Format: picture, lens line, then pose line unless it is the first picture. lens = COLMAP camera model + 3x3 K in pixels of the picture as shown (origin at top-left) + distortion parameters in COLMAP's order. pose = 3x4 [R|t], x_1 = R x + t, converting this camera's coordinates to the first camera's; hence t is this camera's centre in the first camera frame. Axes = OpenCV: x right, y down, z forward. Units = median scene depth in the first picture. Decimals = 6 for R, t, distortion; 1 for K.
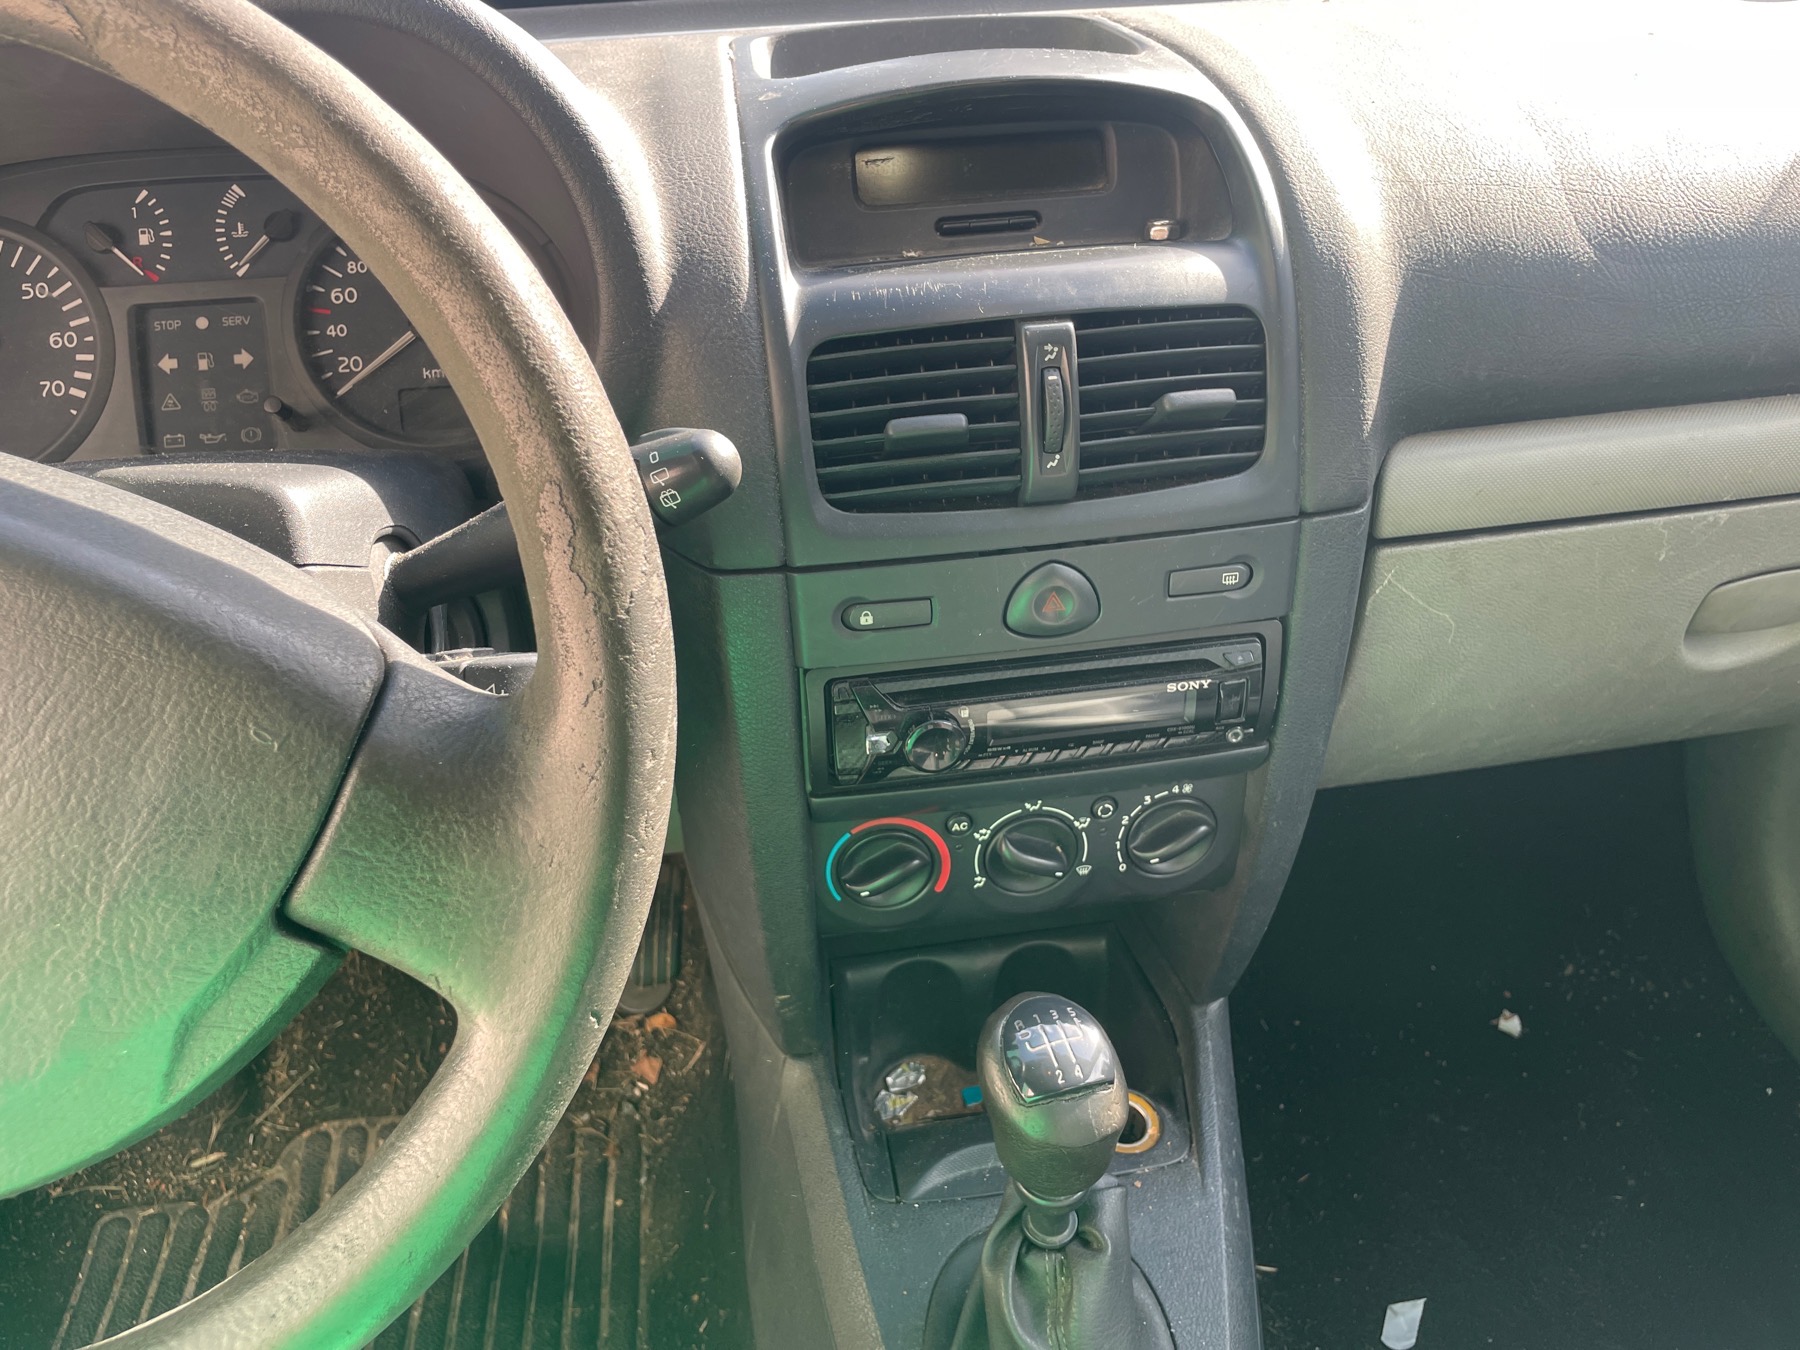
lens RADIAL K [[1359.2, 0, 911.0], [0, 1359.2, 670.7], [0, 0, 1]] dist [0.081789, -0.100717]
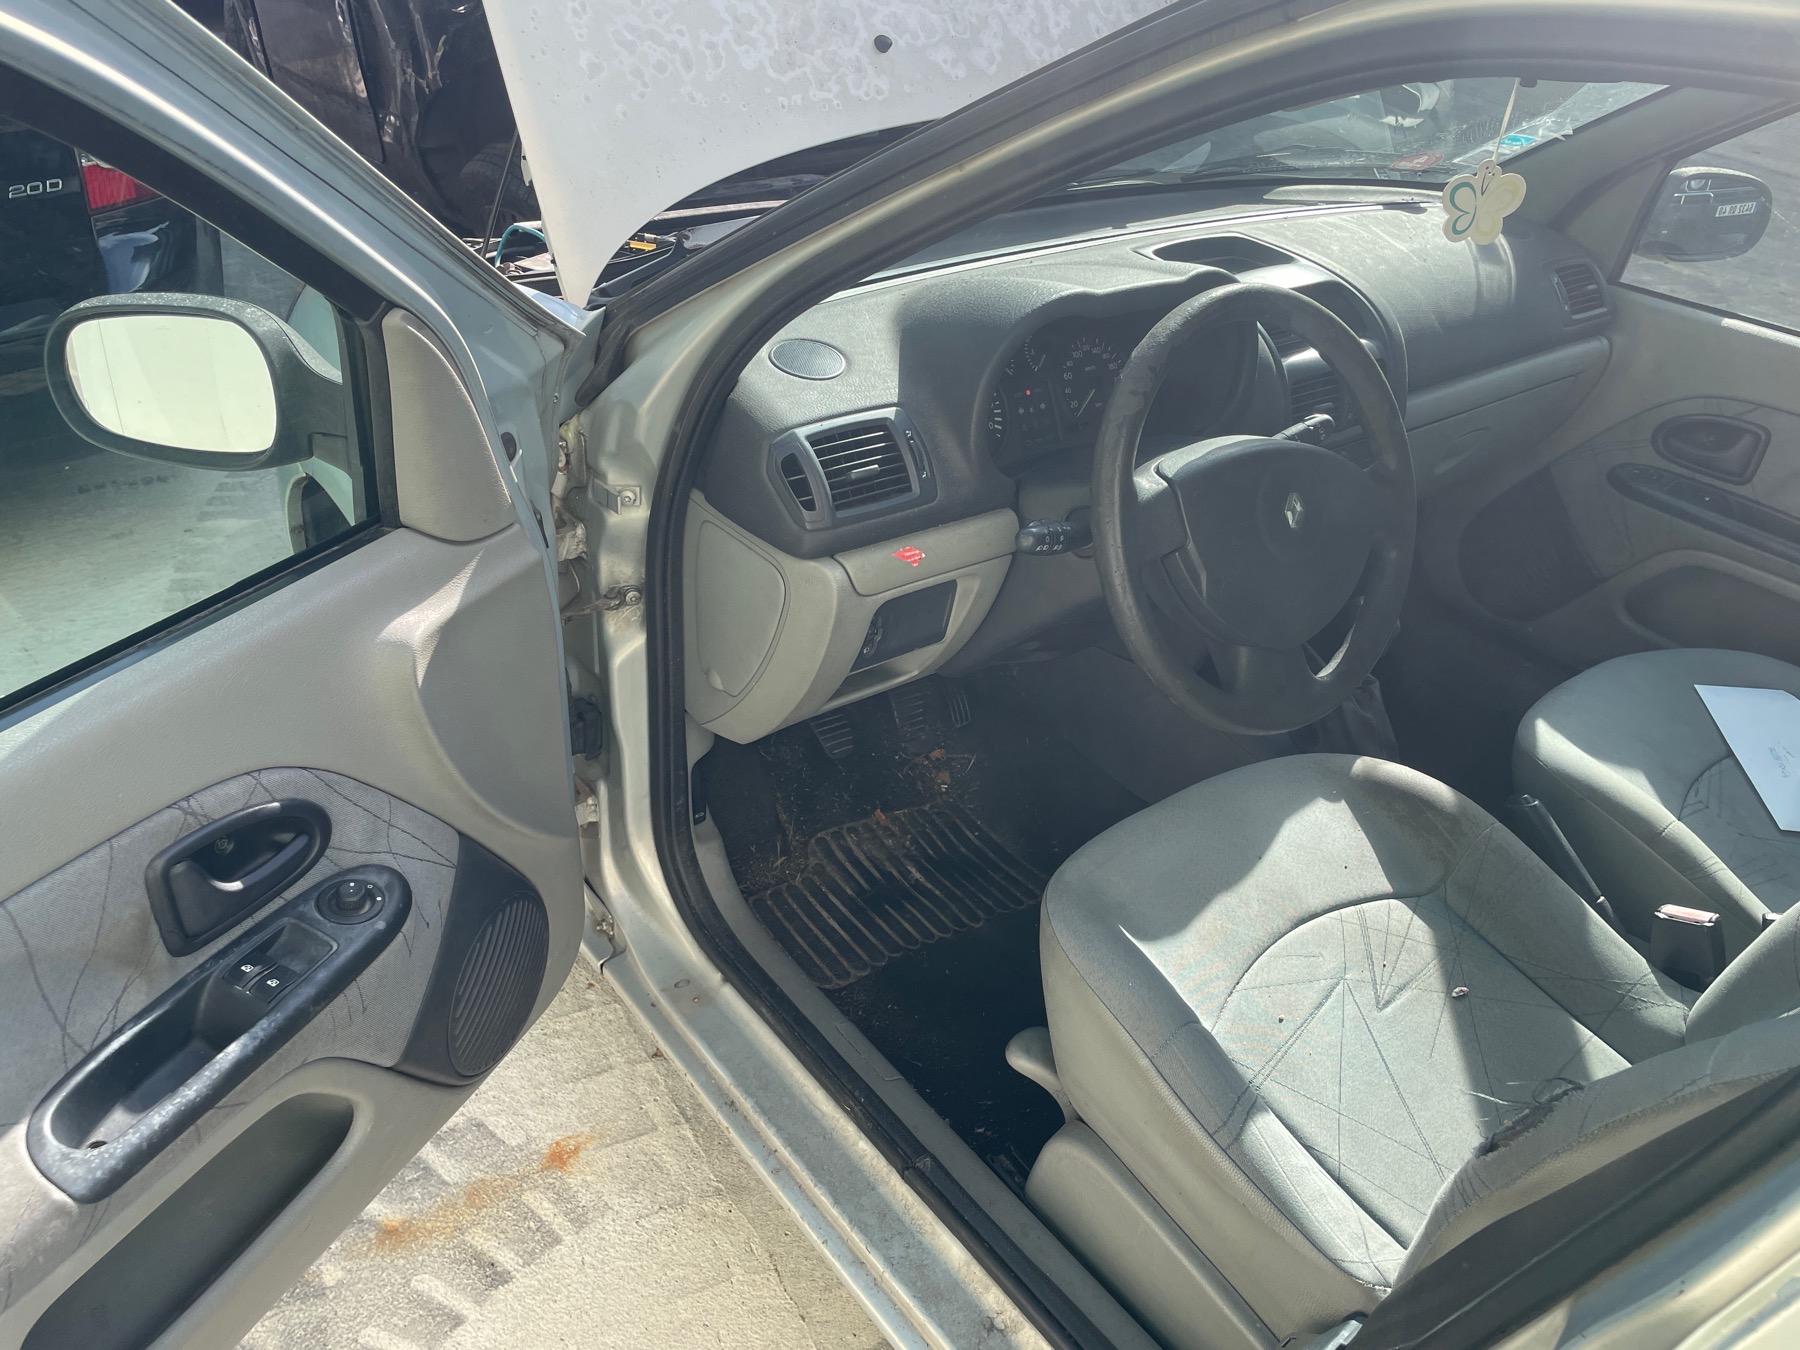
lens RADIAL K [[1359.2, 0, 891.9], [0, 1359.2, 690.8], [0, 0, 1]] dist [0.081789, -0.100717]
pose [[0.861481, -0.180469, 0.474638, -1.946685], [0.155981, 0.983572, 0.090868, 0.007236], [-0.483239, -0.004247, 0.875478, -0.975385]]
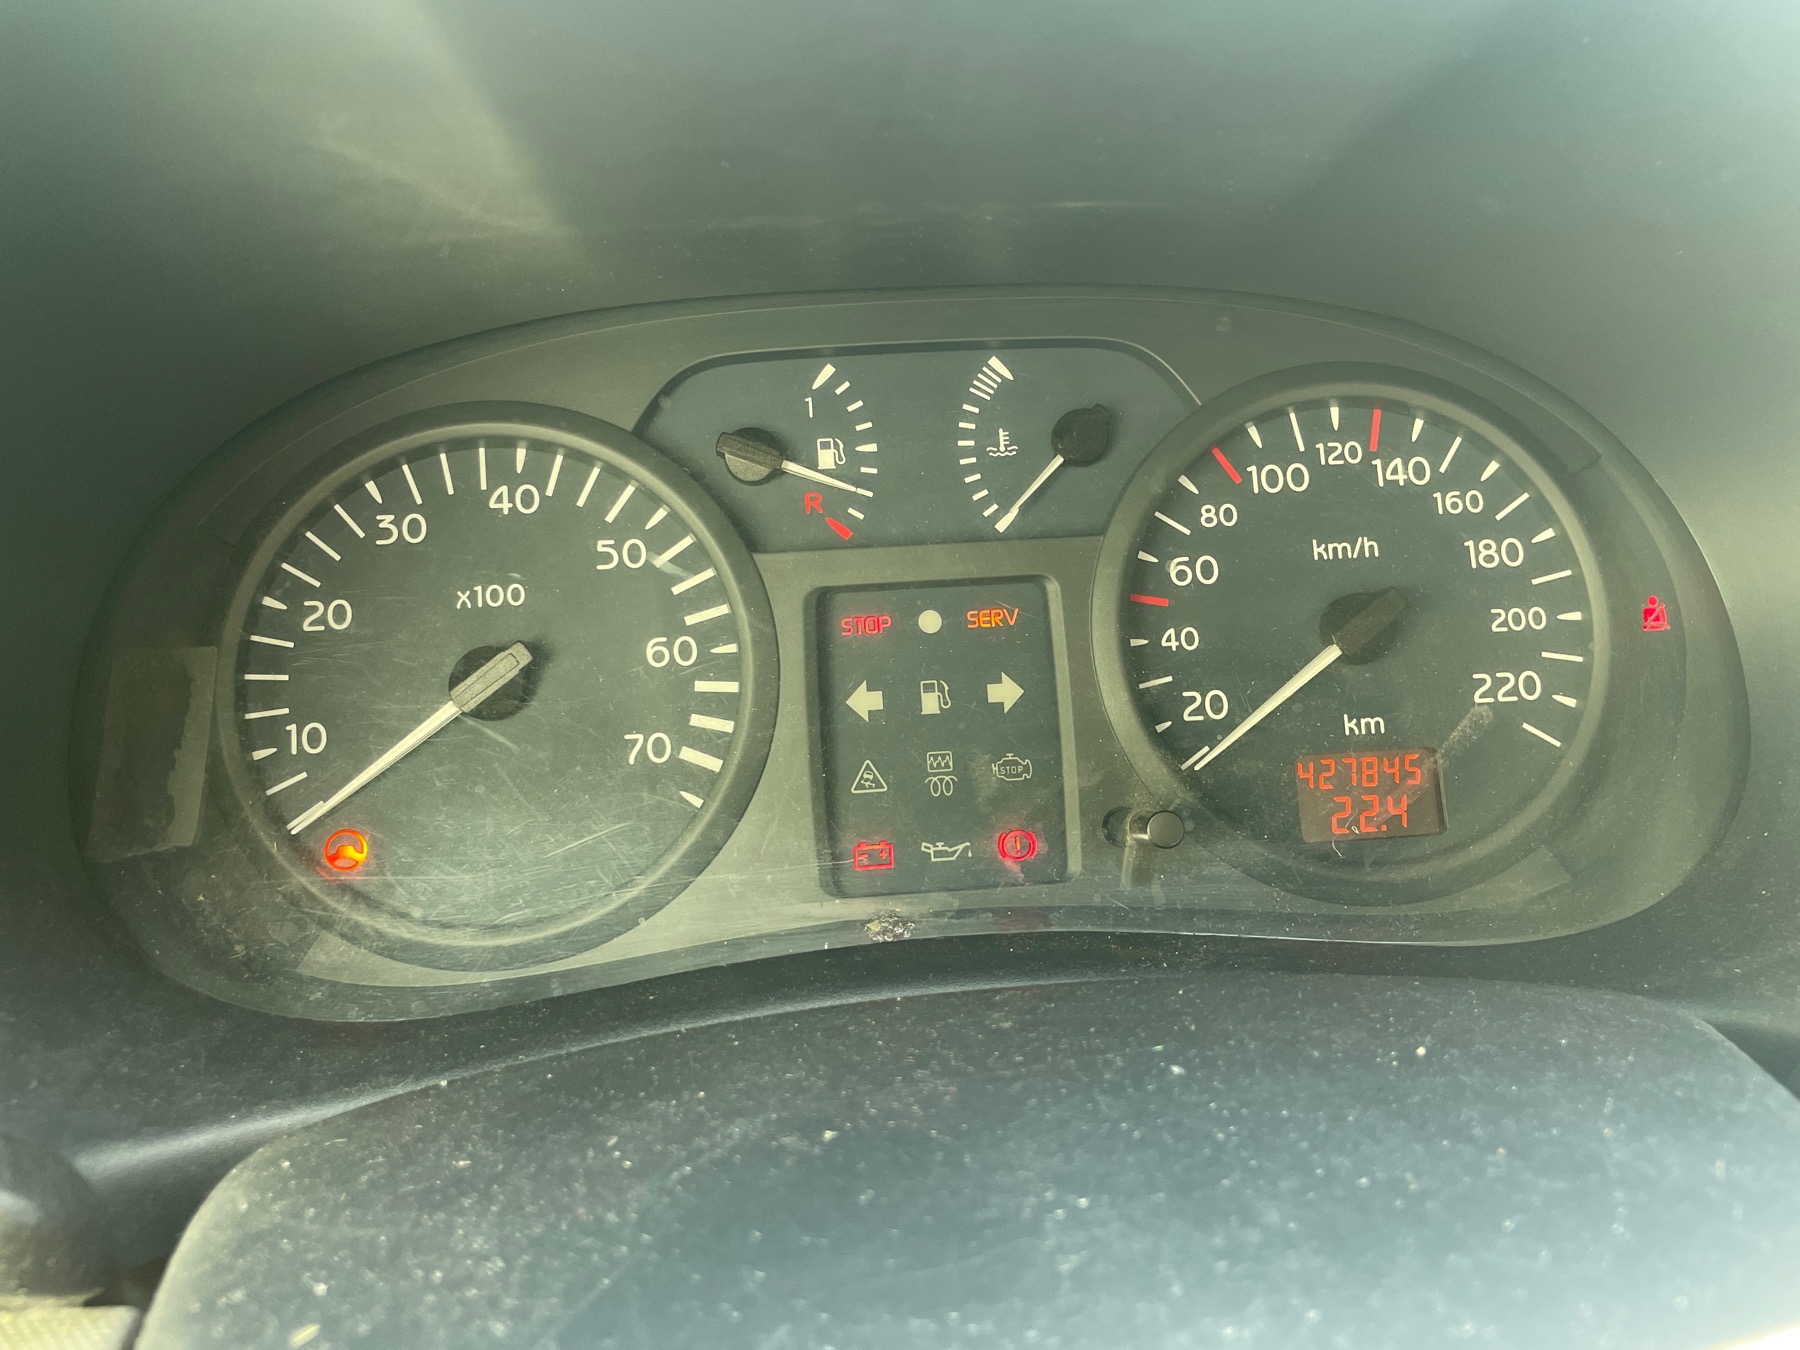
lens RADIAL K [[1359.2, 0, 901.8], [0, 1359.2, 674.4], [0, 0, 1]] dist [0.081789, -0.100717]
pose [[0.998083, 0.030967, -0.053588, -0.496887], [-0.035521, 0.995643, -0.086222, -0.188819], [0.050684, 0.087960, 0.994834, 0.501420]]
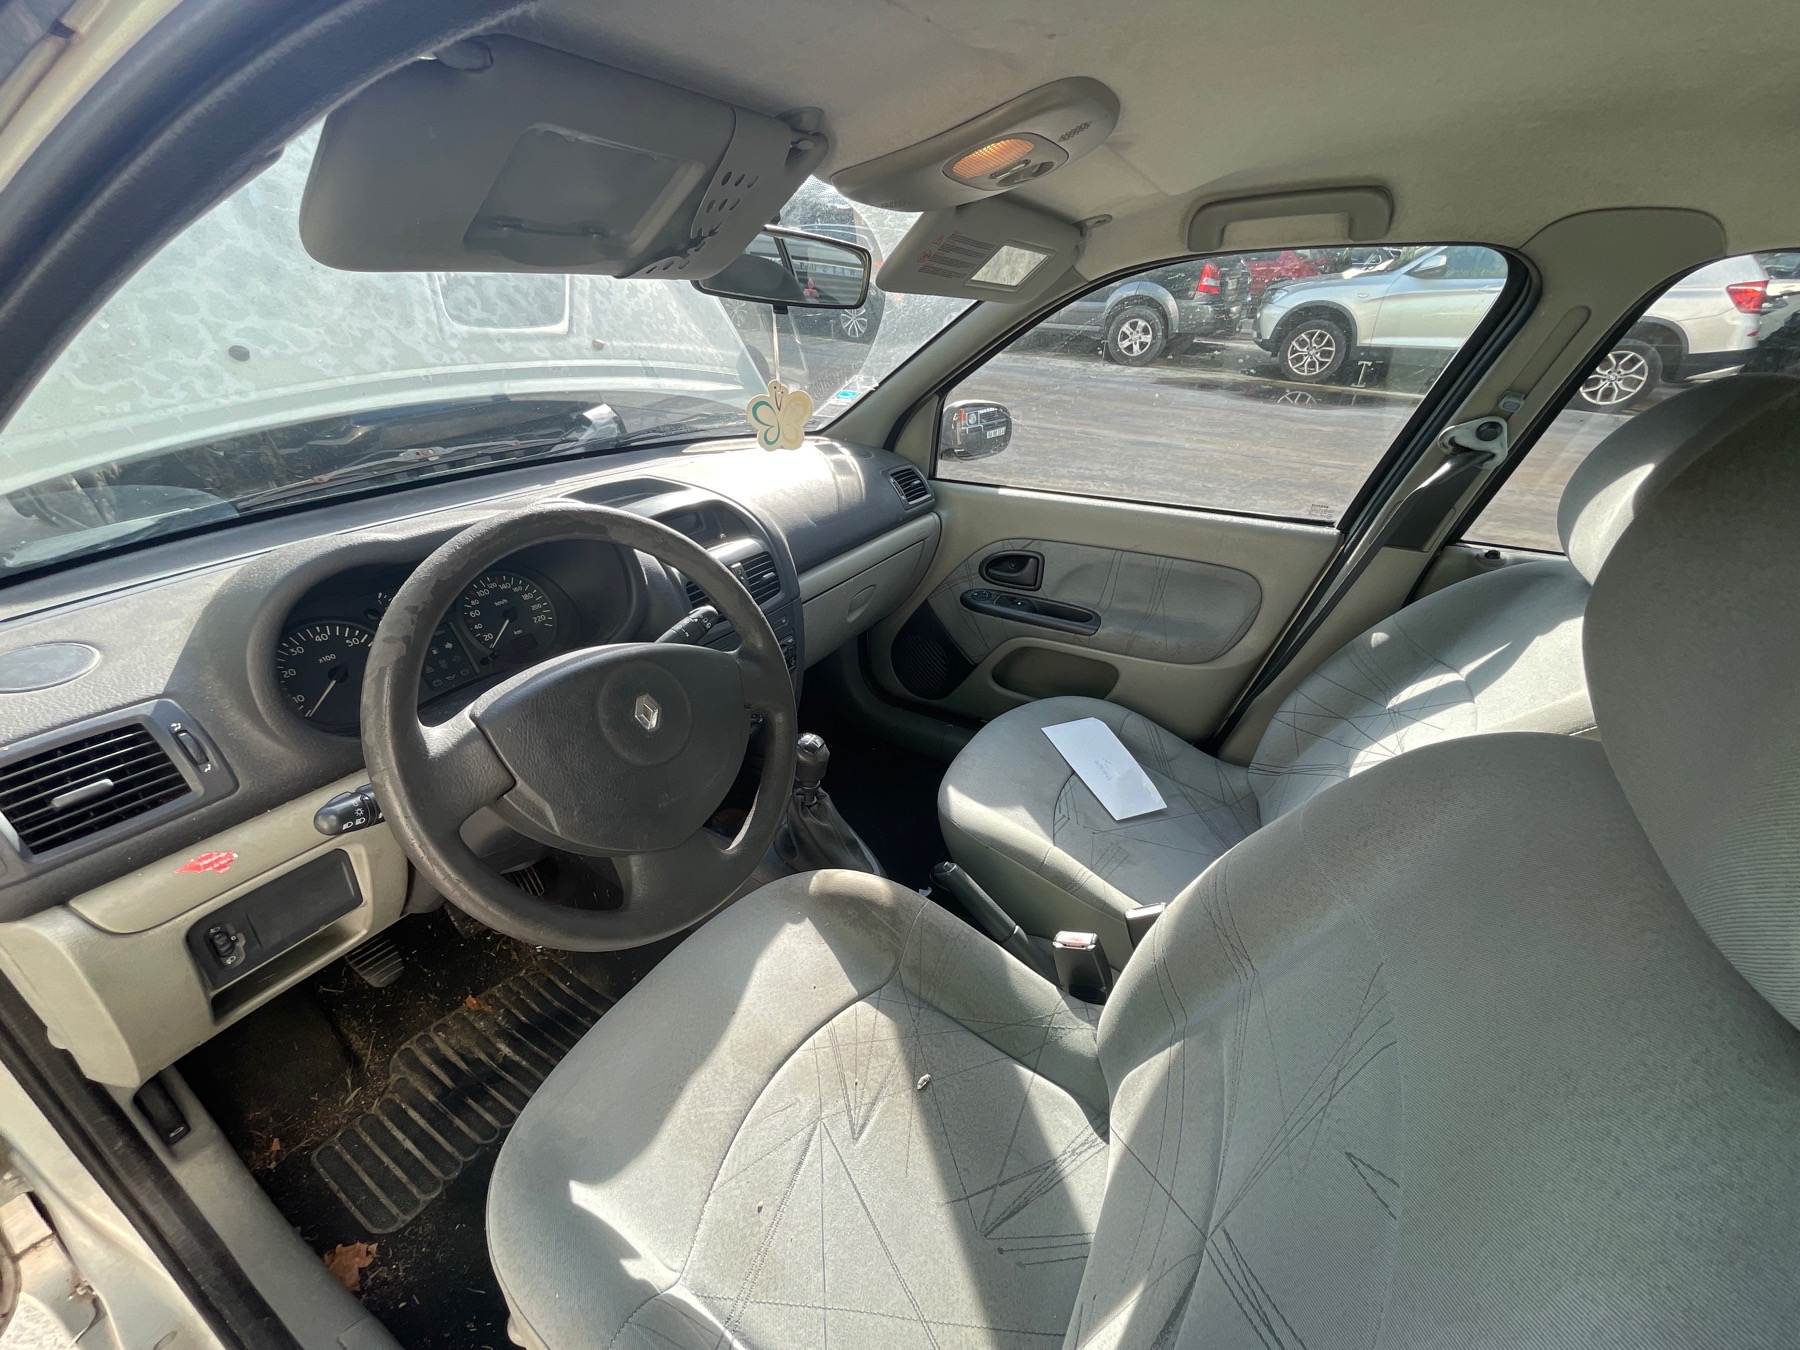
lens RADIAL K [[719.5, 0, 902.8], [0, 719.5, 677.7], [0, 0, 1]] dist [-0.012742, -0.000702]
pose [[0.612271, -0.310991, 0.726917, -0.960360], [0.363016, 0.927332, 0.090969, 0.017142], [-0.702384, 0.208185, 0.680673, -0.501646]]
